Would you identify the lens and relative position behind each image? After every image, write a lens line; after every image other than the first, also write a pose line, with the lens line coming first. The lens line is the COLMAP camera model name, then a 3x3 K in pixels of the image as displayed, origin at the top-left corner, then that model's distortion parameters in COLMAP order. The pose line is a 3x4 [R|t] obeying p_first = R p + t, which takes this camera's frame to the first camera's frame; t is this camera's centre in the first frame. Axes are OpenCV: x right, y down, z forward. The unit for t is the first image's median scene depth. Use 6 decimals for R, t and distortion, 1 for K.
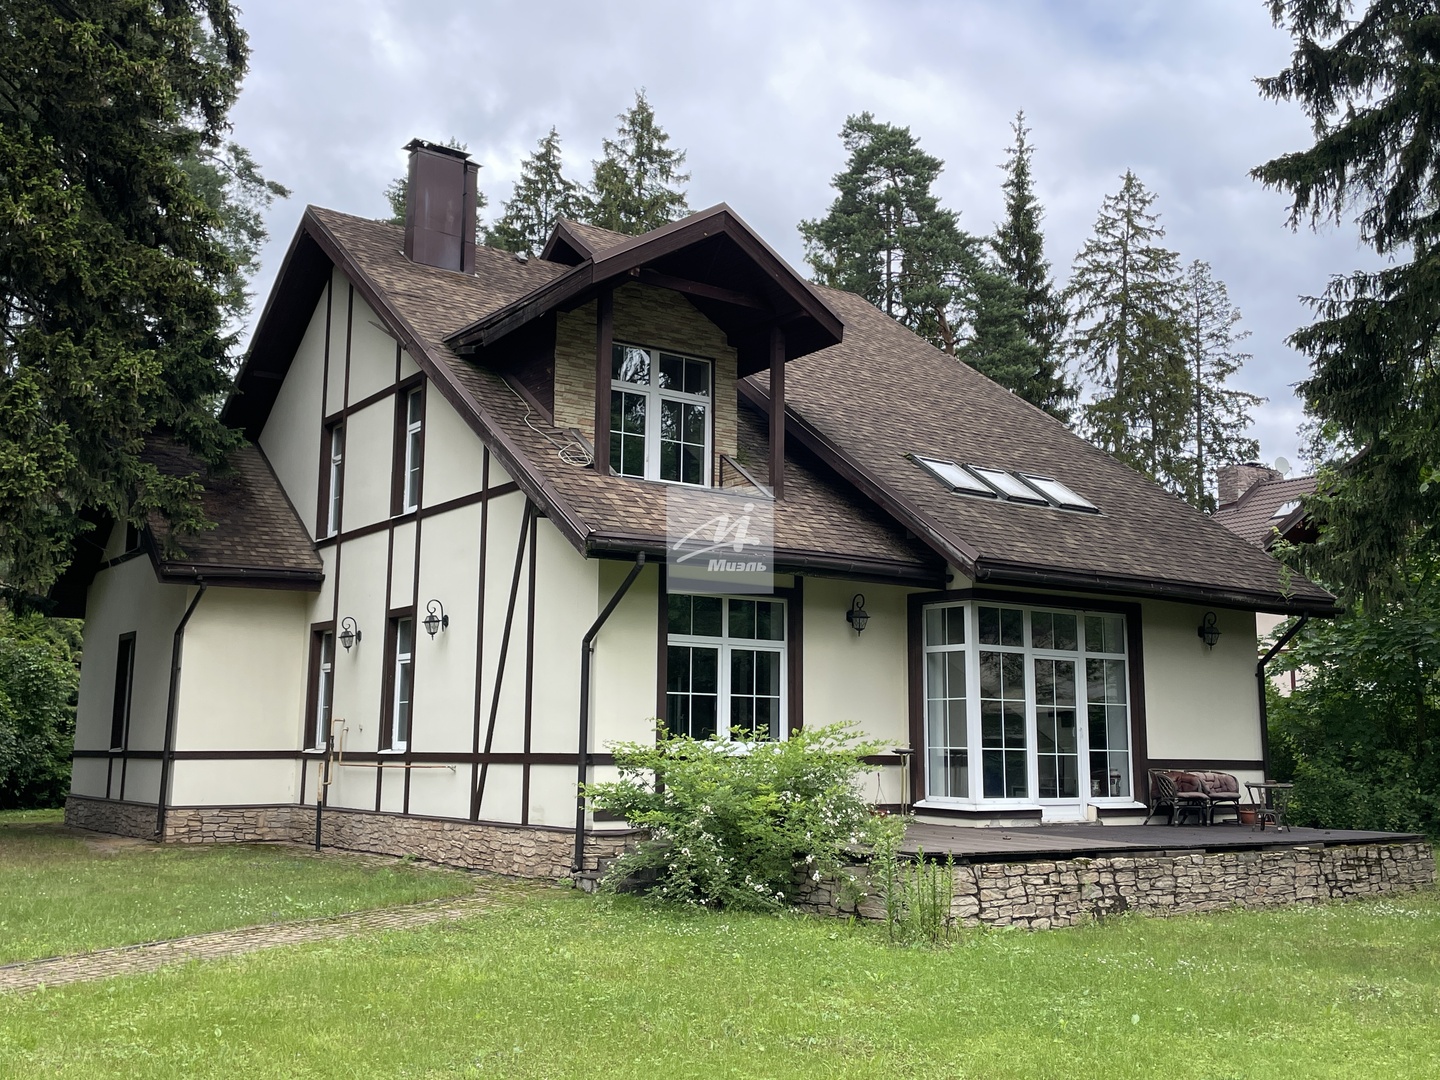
lens RADIAL K [[1440.9, 0, 748.8], [0, 1440.9, 515.6], [0, 0, 1]] dist [0.072184, -0.002836]
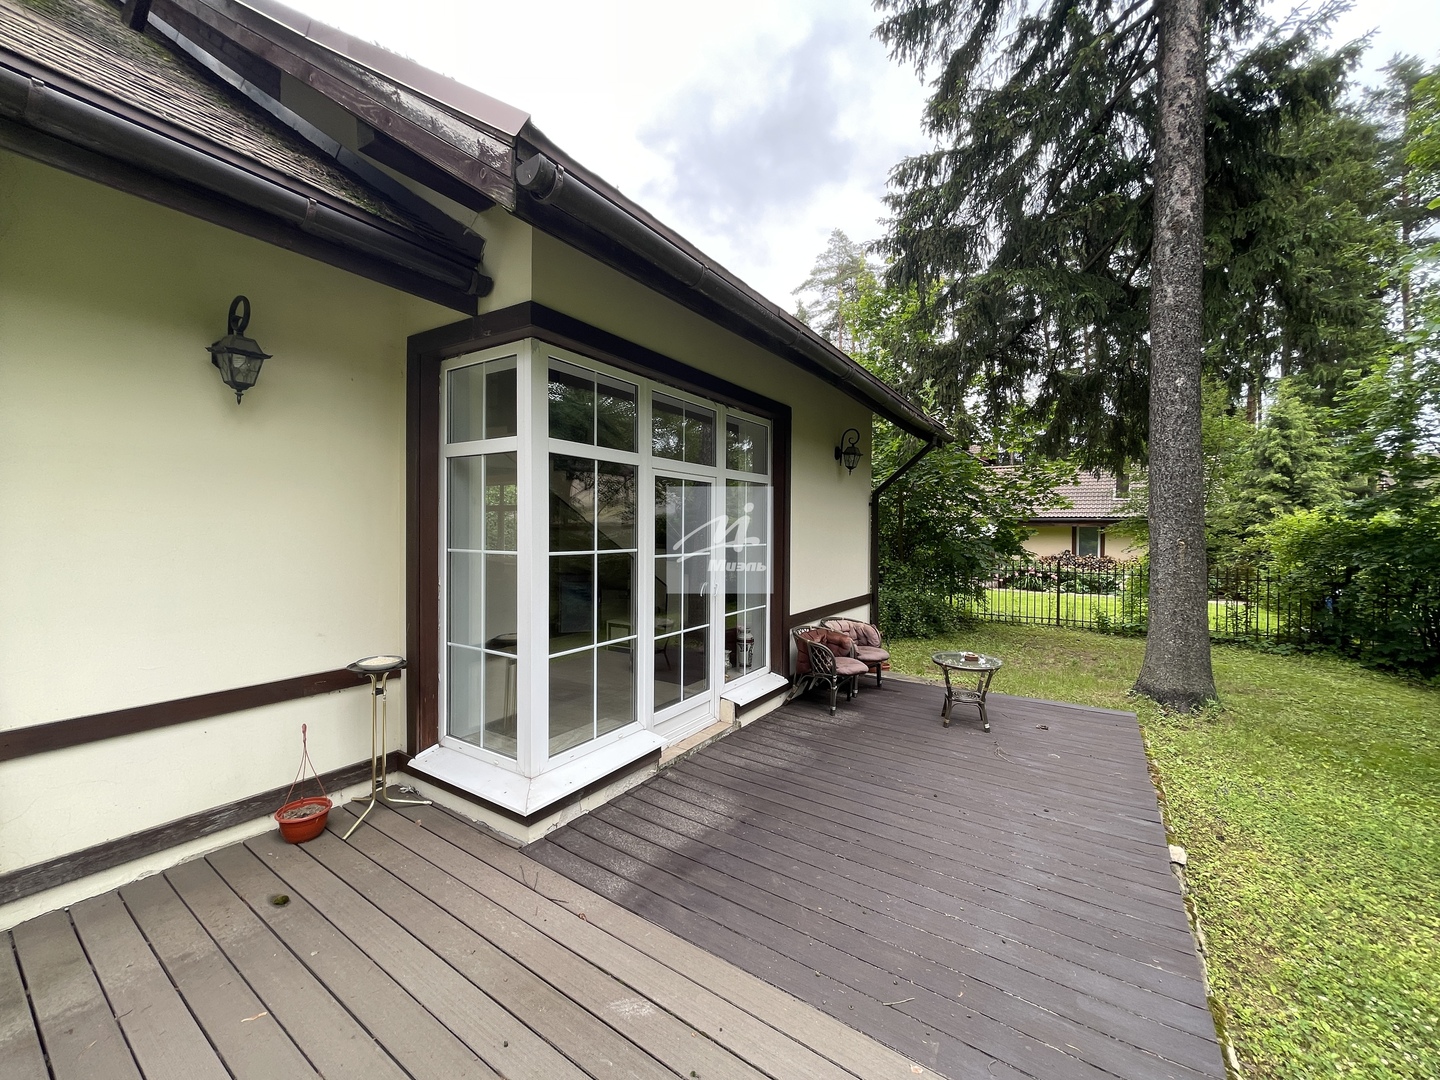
lens RADIAL K [[580.2, 0, 720.0], [0, 580.2, 540.0], [0, 0, 1]] dist [-0.004482, 0.000339]
pose [[0.931656, -0.005153, 0.363305, 0.133251], [-0.062558, 0.982693, 0.174361, 0.079698], [-0.357916, -0.185172, 0.915209, 0.749707]]
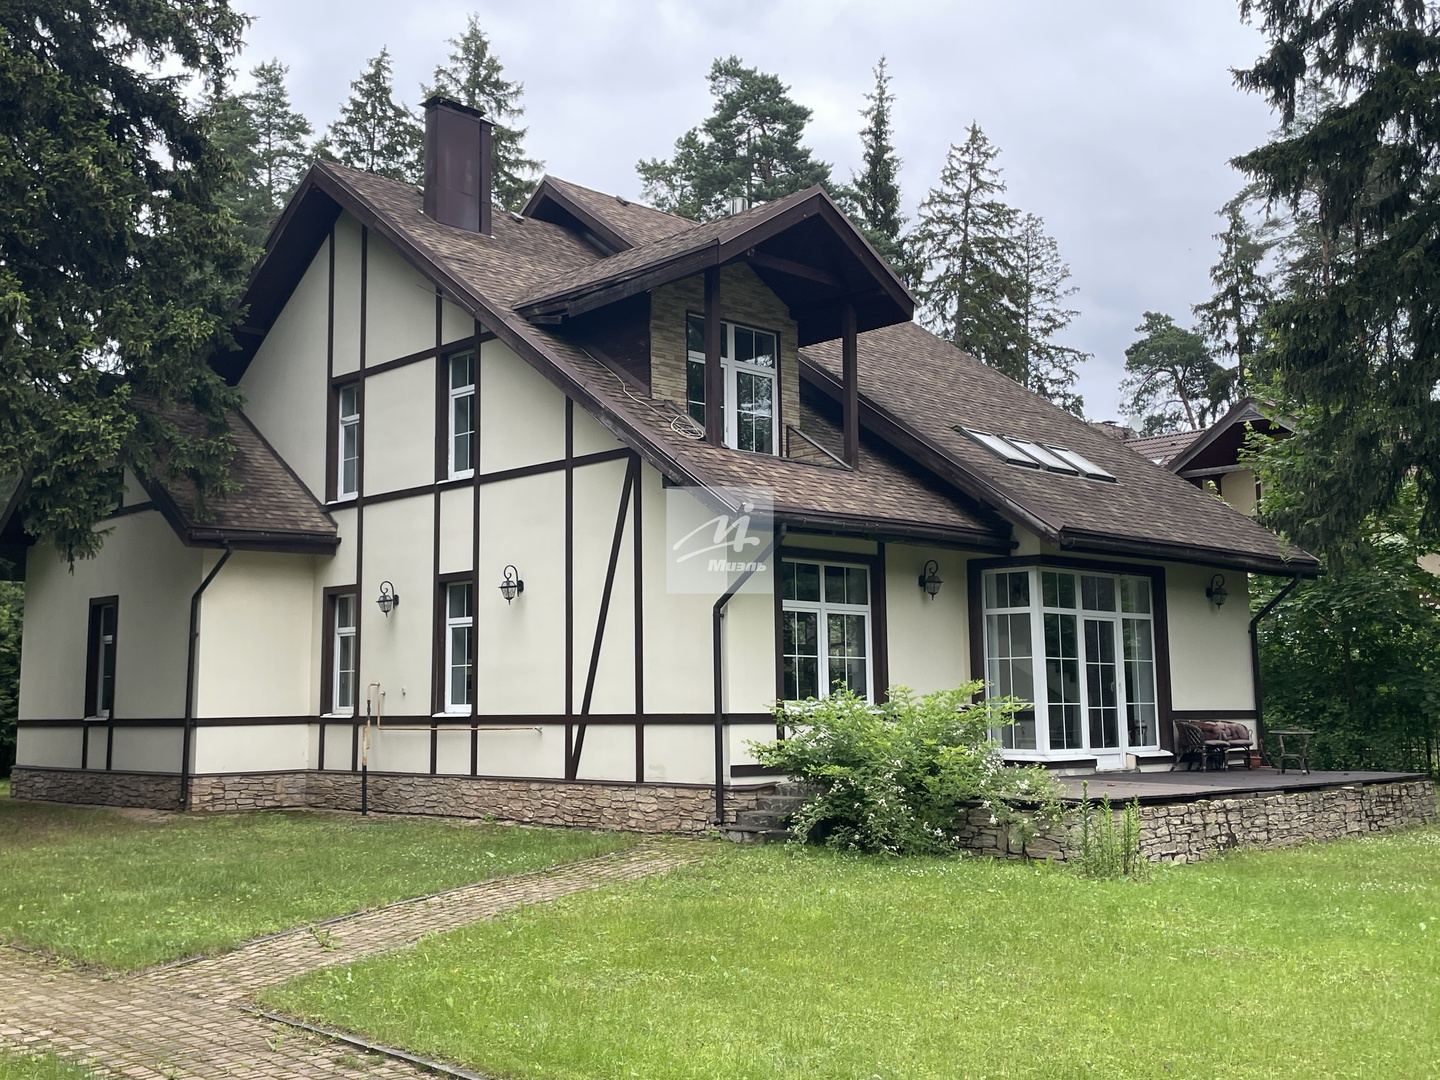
lens RADIAL K [[1517.9, 0, 720.5], [0, 1517.9, 507.9], [0, 0, 1]] dist [0.081841, -0.026647]
pose [[0.989436, 0.002869, 0.144942, -0.225400], [-0.007294, 0.999523, 0.030011, -0.015329], [-0.144787, -0.030751, 0.988985, -0.075424]]
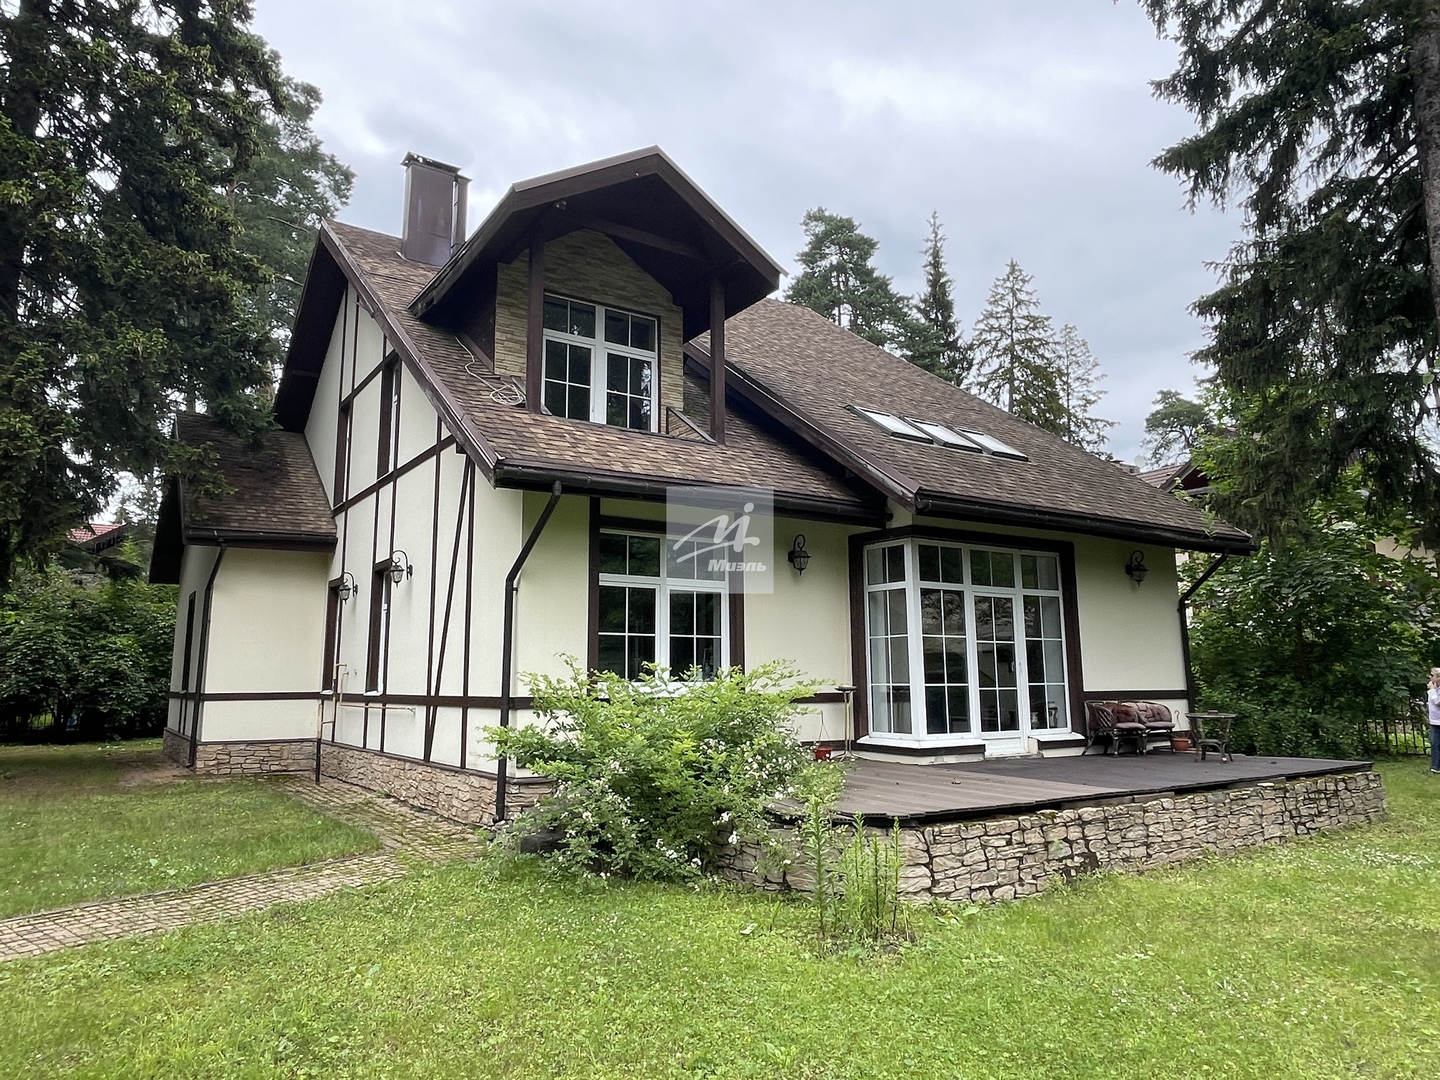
lens RADIAL K [[965.9, 0, 720.0], [0, 965.9, 522.5], [0, 0, 1]] dist [0.005156, -0.000852]
pose [[0.999185, -0.019523, -0.035326, 0.042044], [0.019412, 0.999806, -0.003482, 0.044741], [0.035387, 0.002793, 0.999370, 0.302379]]
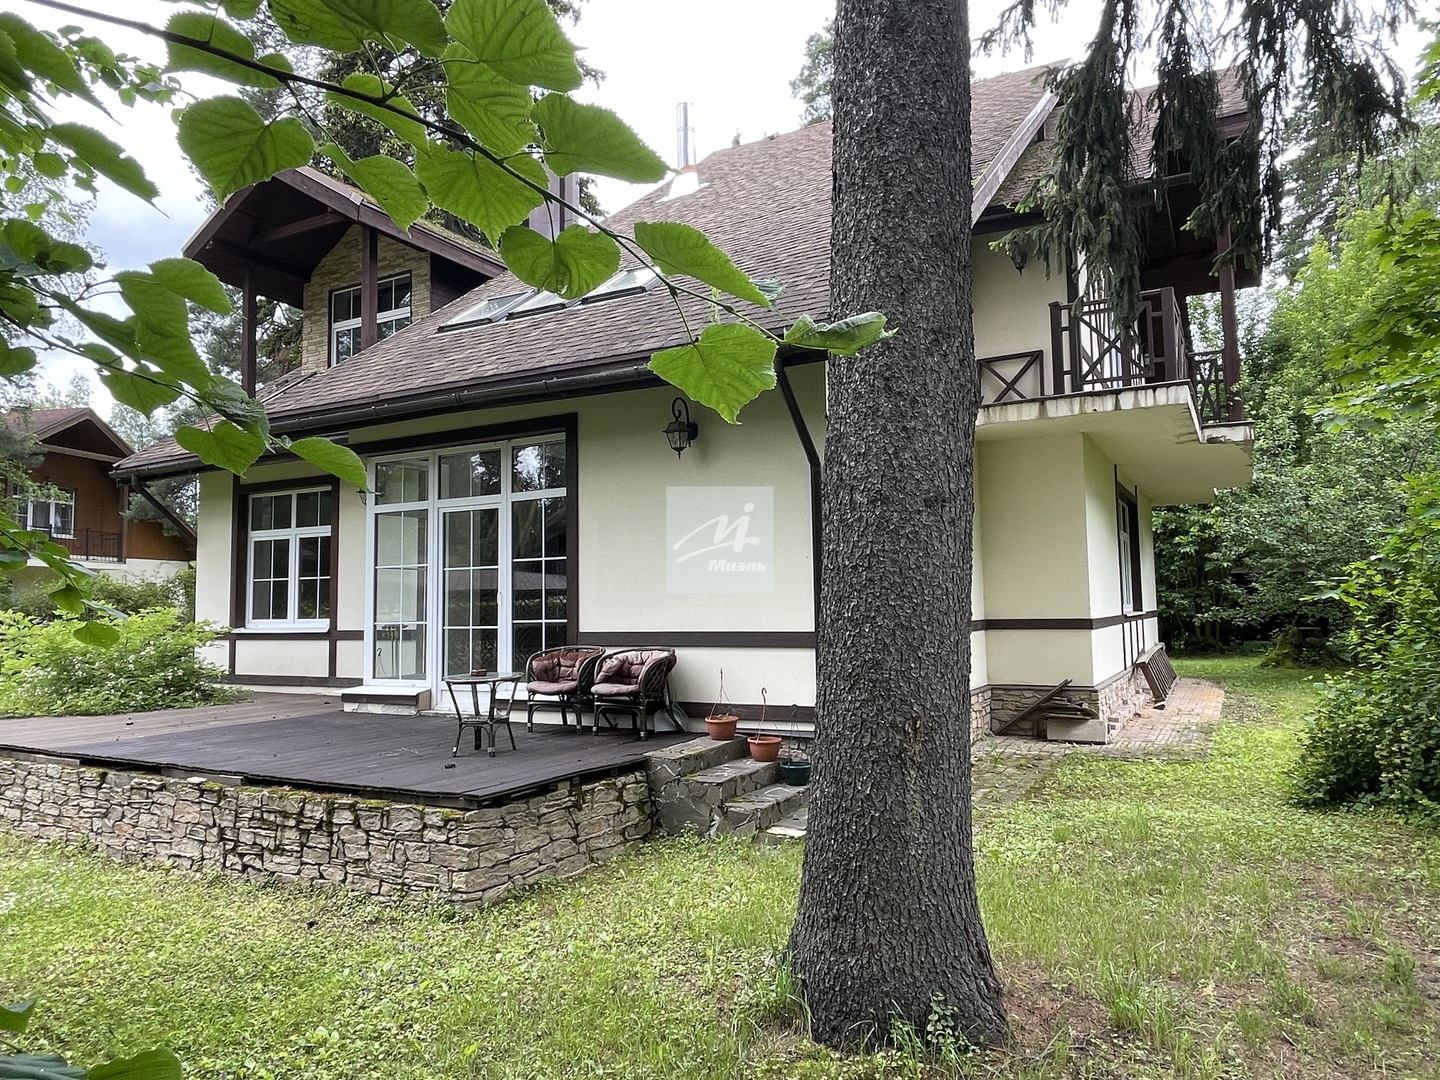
lens RADIAL K [[965.9, 0, 720.0], [0, 965.9, 522.5], [0, 0, 1]] dist [0.005156, -0.000852]
pose [[0.400564, -0.095962, -0.911230, 0.723554], [0.164711, 0.985841, -0.031414, 0.141401], [0.901343, -0.137506, 0.410698, 0.879442]]
